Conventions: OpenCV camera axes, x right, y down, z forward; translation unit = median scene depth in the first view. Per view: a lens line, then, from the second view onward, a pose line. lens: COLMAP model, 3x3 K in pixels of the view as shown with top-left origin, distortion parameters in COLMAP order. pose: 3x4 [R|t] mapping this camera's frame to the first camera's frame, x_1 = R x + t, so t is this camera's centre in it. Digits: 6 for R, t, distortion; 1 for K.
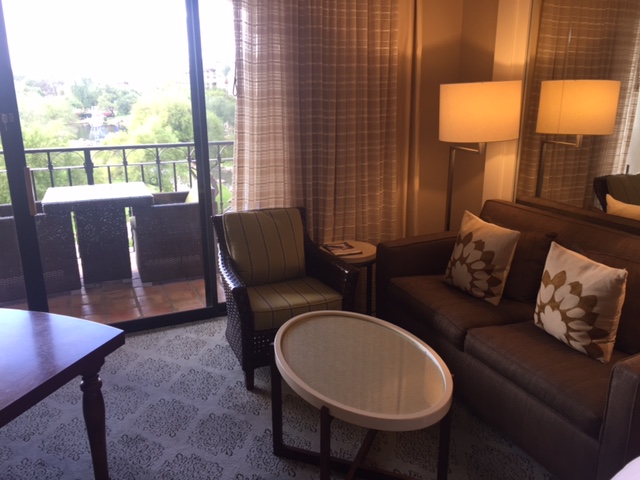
lens RADIAL K [[539.7, 0, 320.0], [0, 539.7, 241.2], [0, 0, 1]] dist [0.030859, -0.025409]
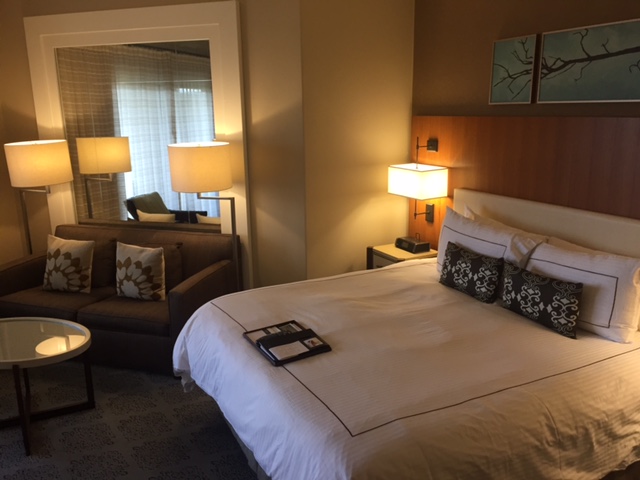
lens RADIAL K [[539.7, 0, 320.5], [0, 539.7, 240.4], [0, 0, 1]] dist [0.030859, -0.025409]
pose [[0.657150, -0.181520, 0.731577, -0.313312], [0.215519, 0.975299, 0.048400, 0.042760], [-0.722292, 0.125863, 0.680039, -0.475755]]
